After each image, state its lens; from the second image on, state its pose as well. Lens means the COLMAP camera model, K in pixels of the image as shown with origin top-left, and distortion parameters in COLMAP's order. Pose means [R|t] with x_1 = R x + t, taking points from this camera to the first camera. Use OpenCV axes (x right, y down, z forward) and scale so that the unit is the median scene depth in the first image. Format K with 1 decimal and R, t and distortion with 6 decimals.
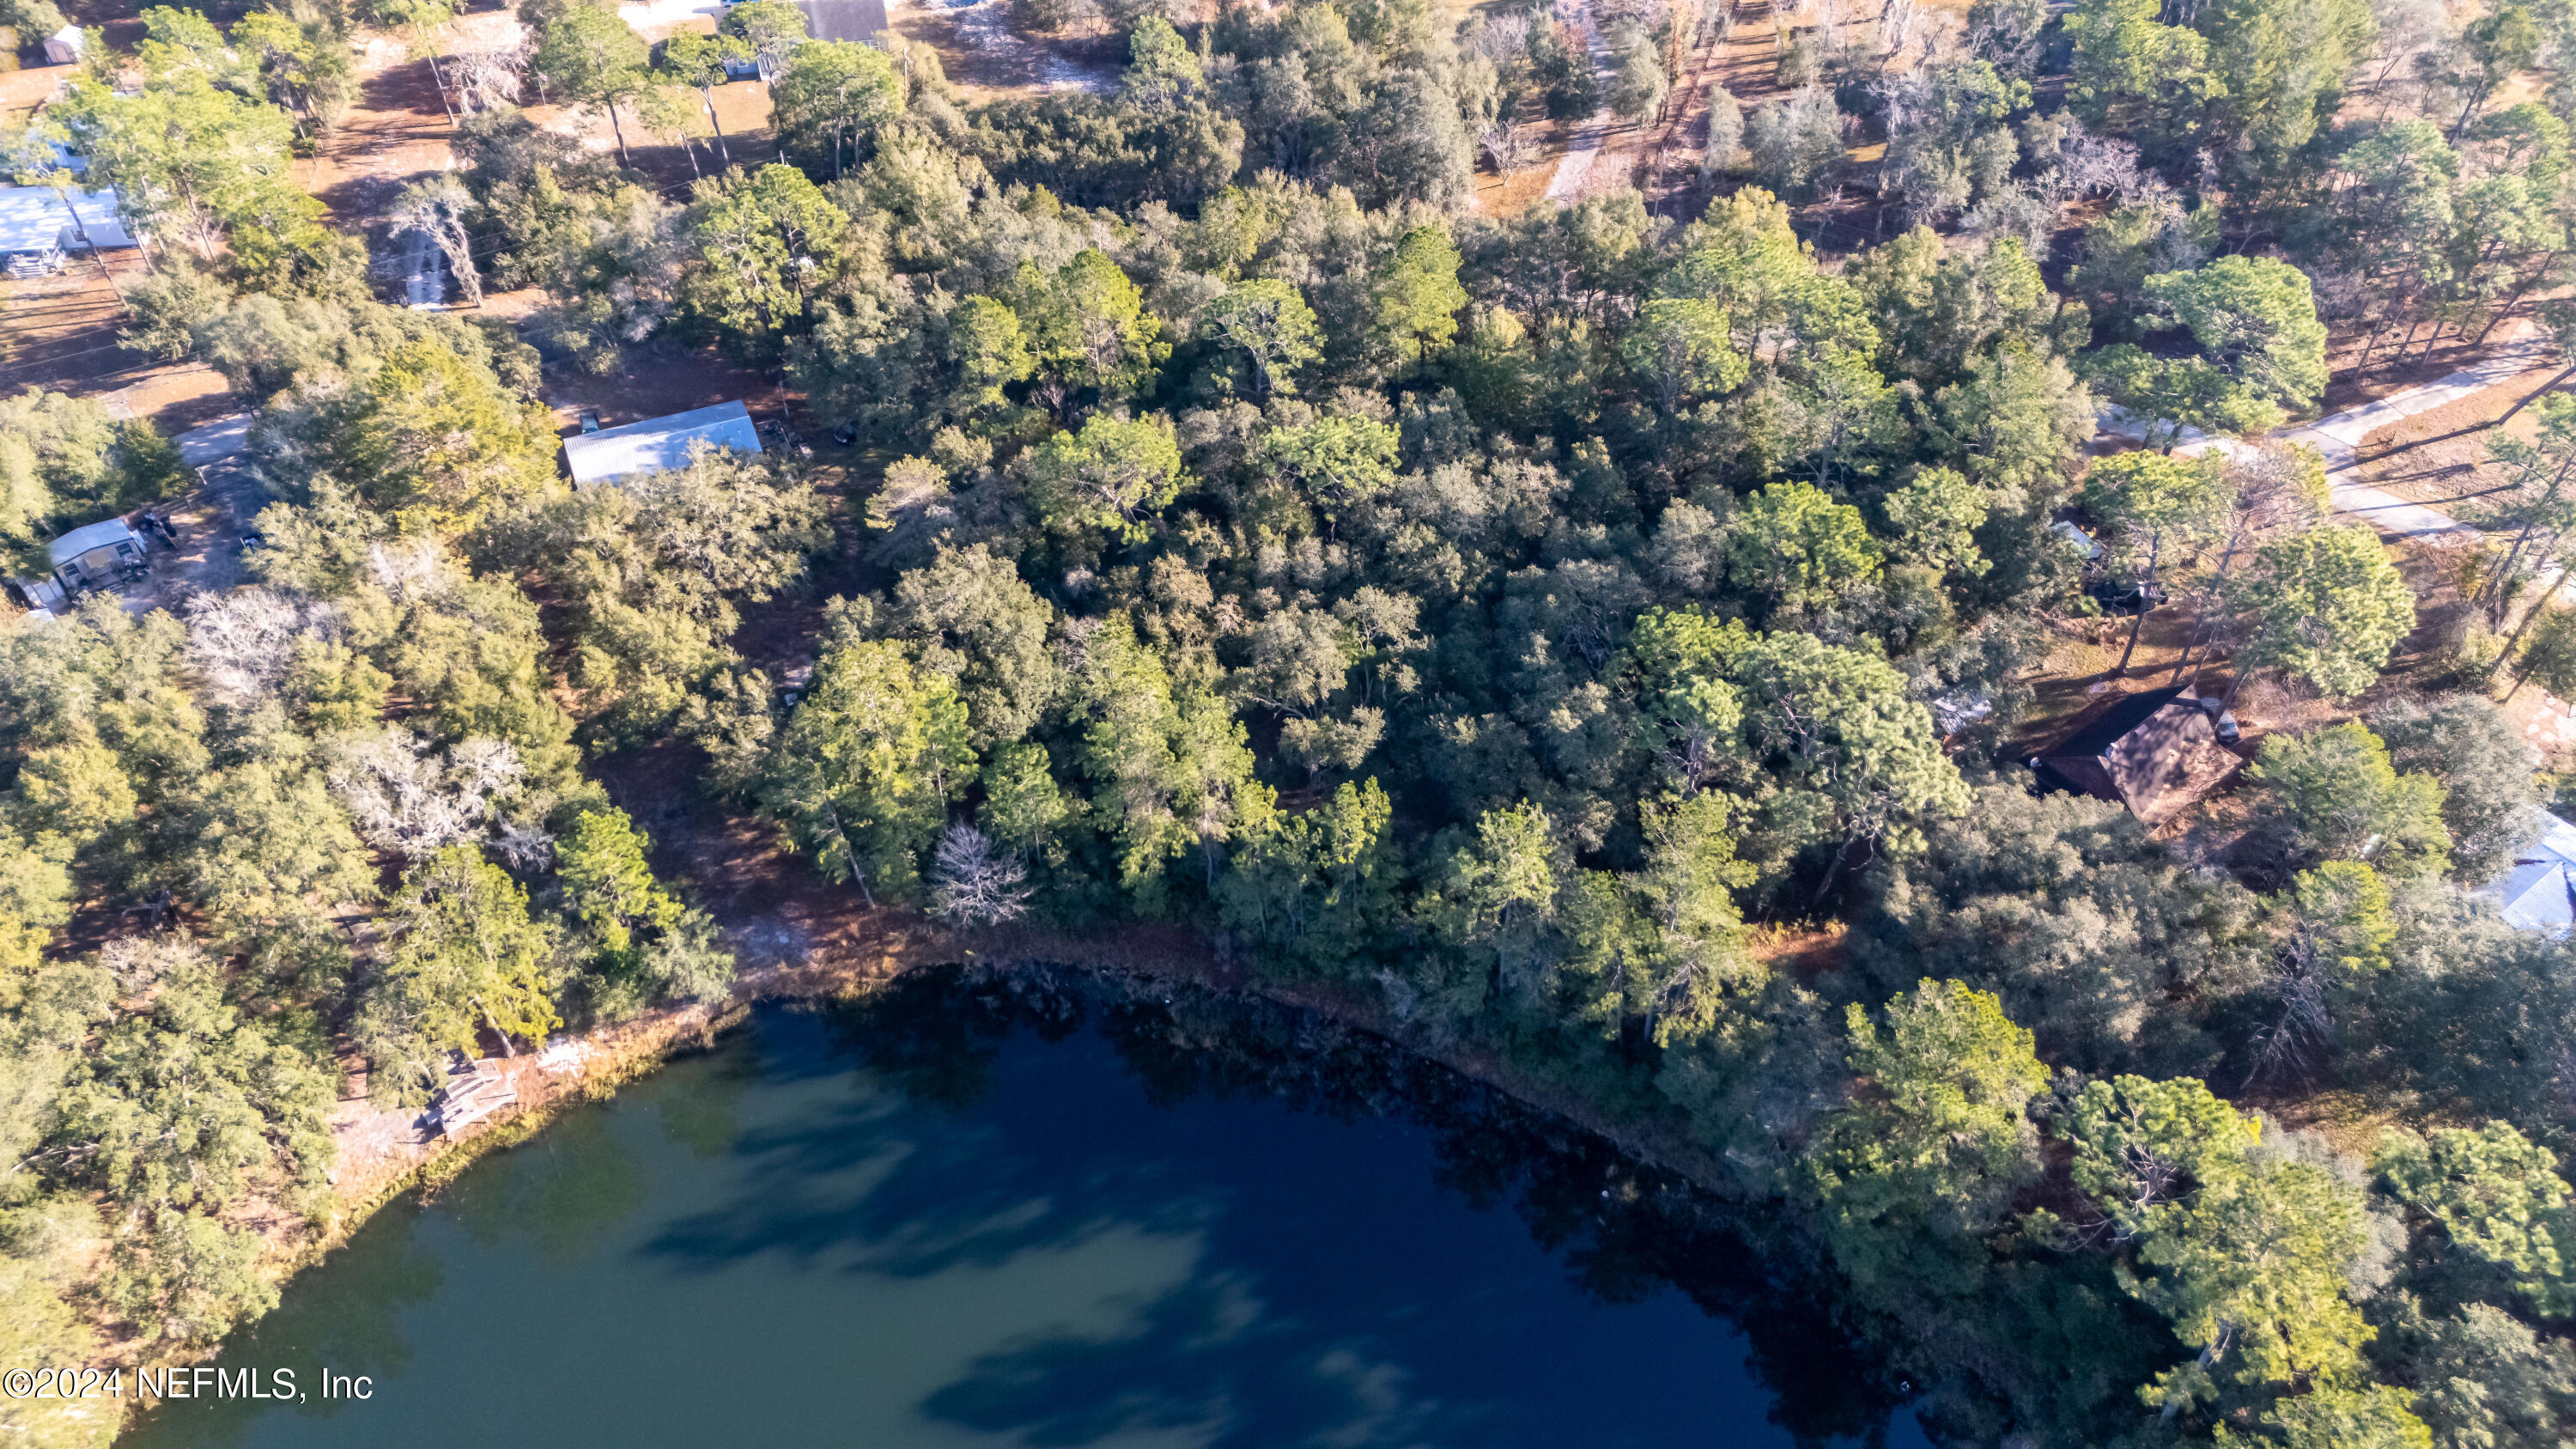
lens RADIAL K [[1890.3, 0, 1288.0], [0, 1890.3, 724.5], [0, 0, 1]] dist [0.096963, -0.070662]
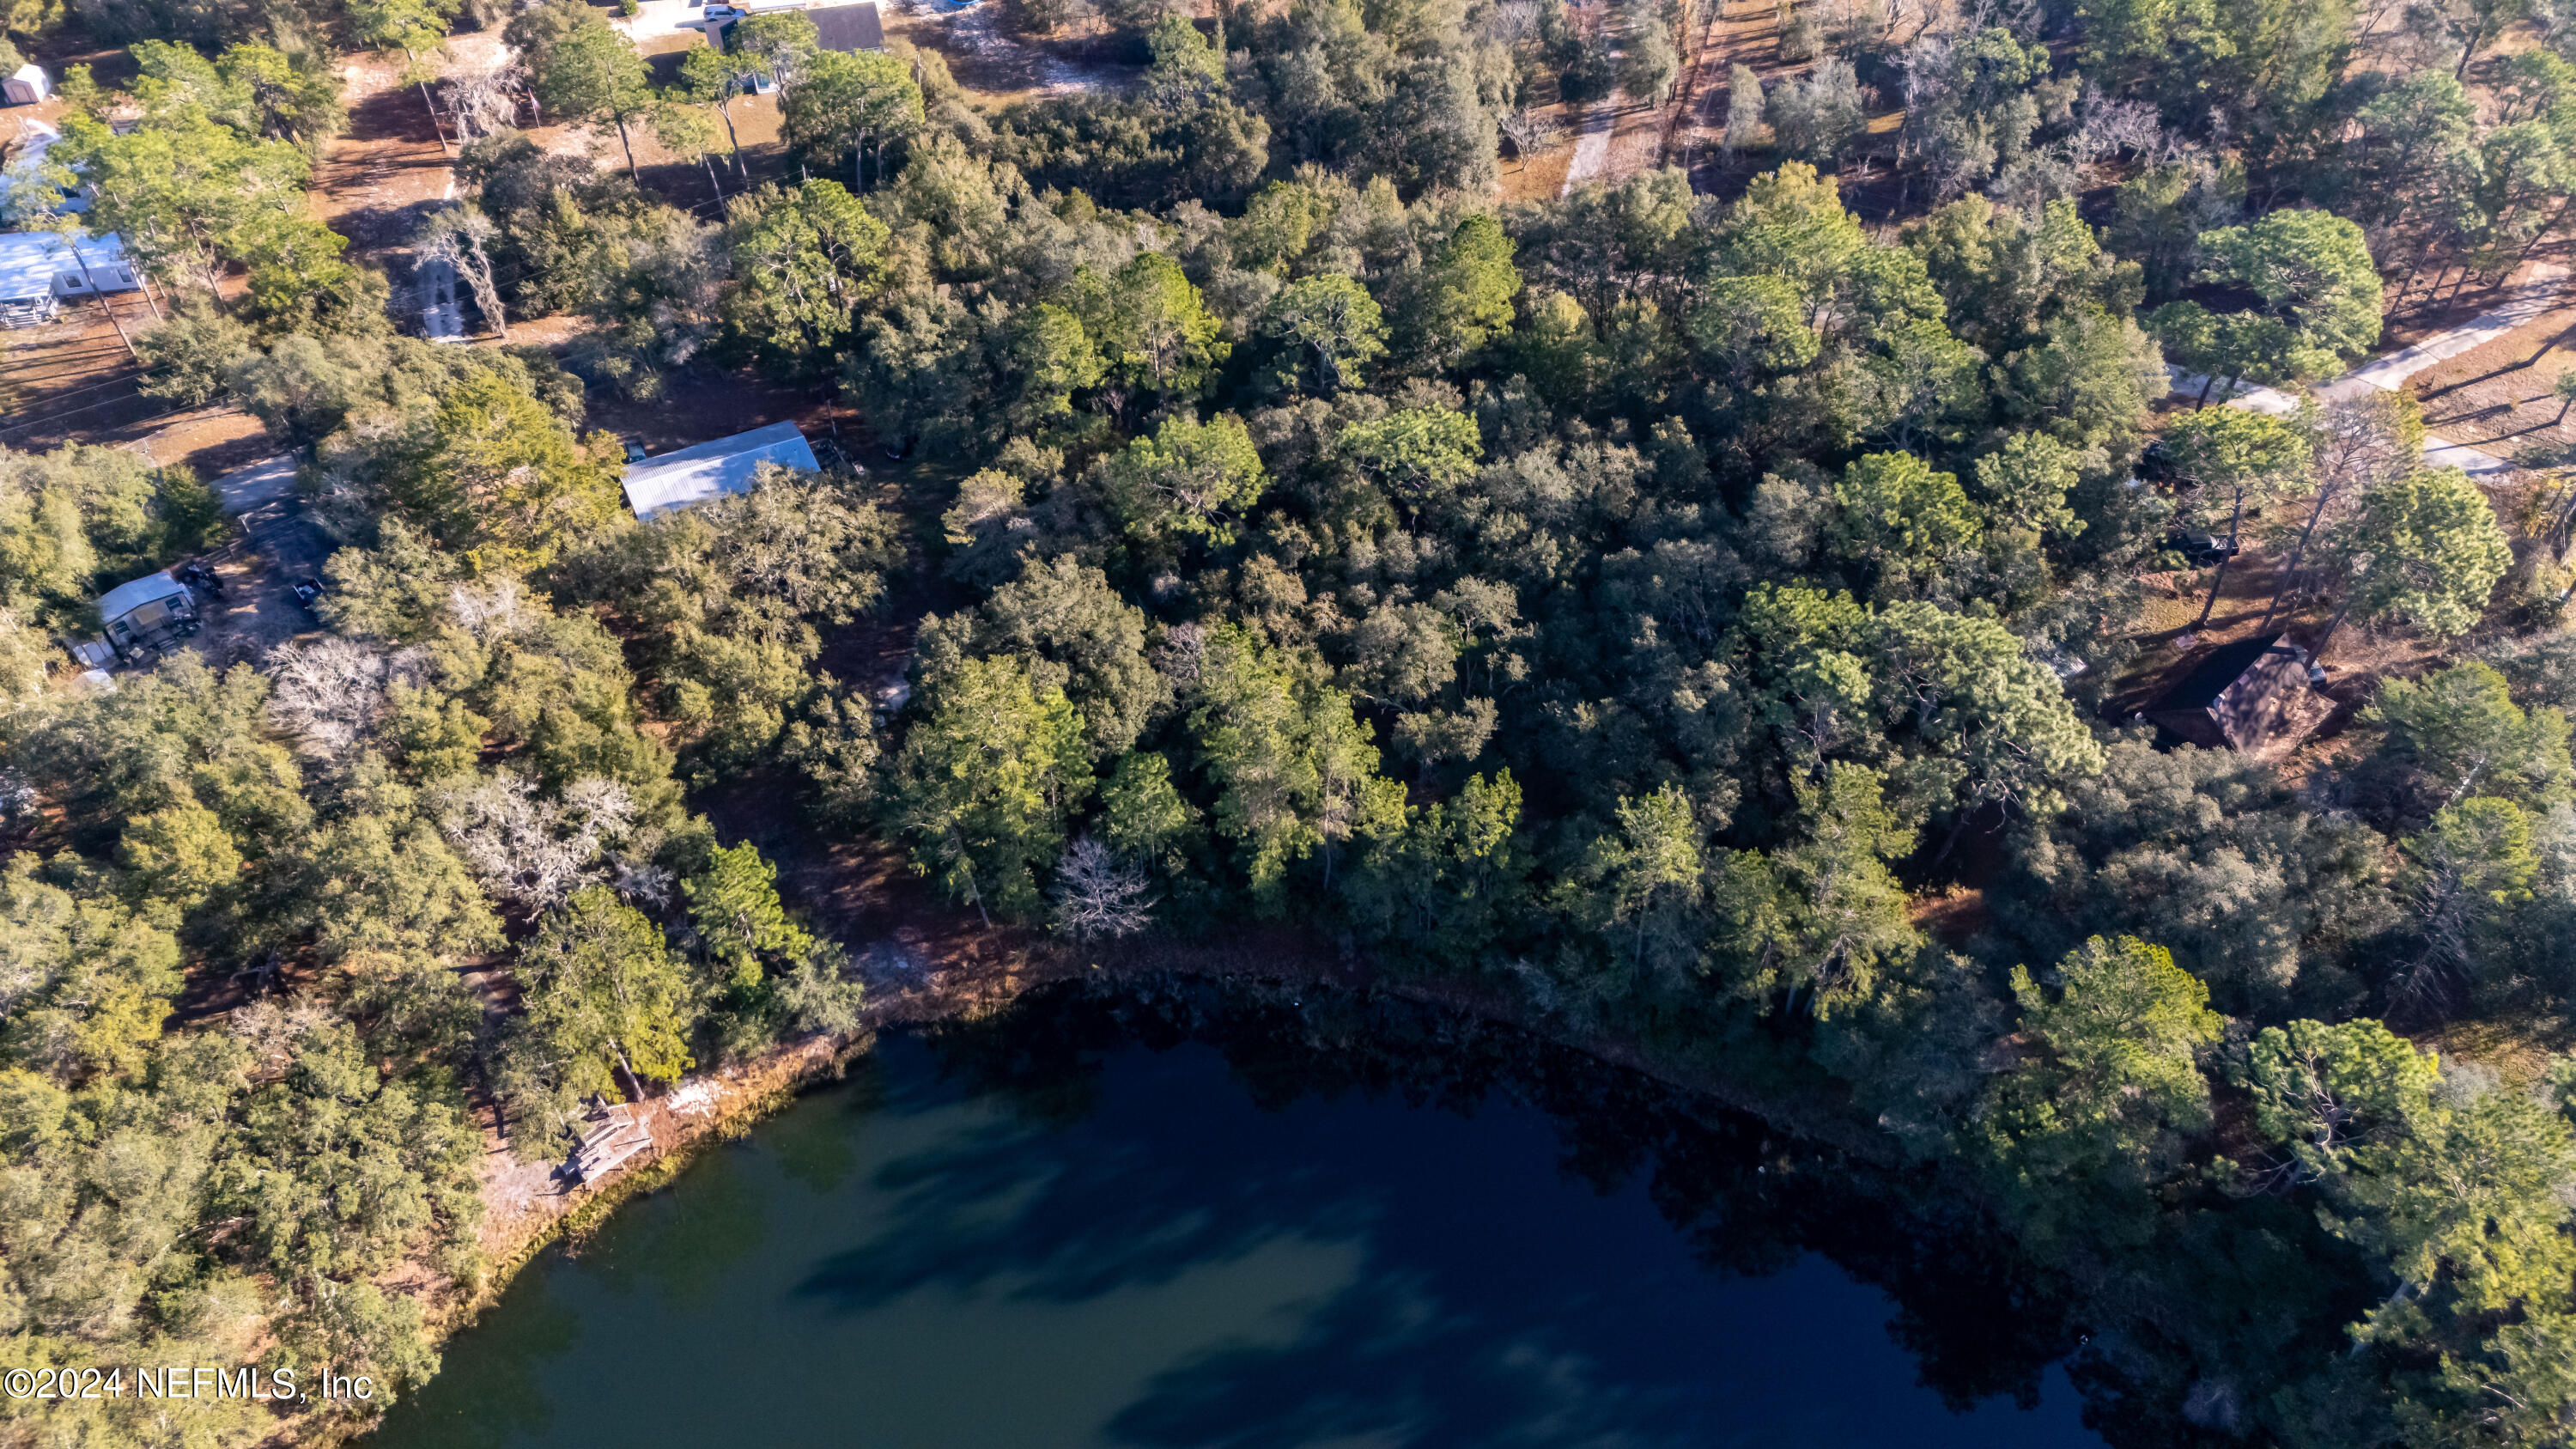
lens RADIAL K [[1892.4, 0, 1257.4], [0, 1892.4, 725.1], [0, 0, 1]] dist [0.095000, -0.072606]
pose [[0.997257, -0.053674, 0.050967, -0.124005], [0.053503, 0.998557, 0.004701, -0.005739], [-0.051146, -0.001961, 0.998689, 0.007898]]
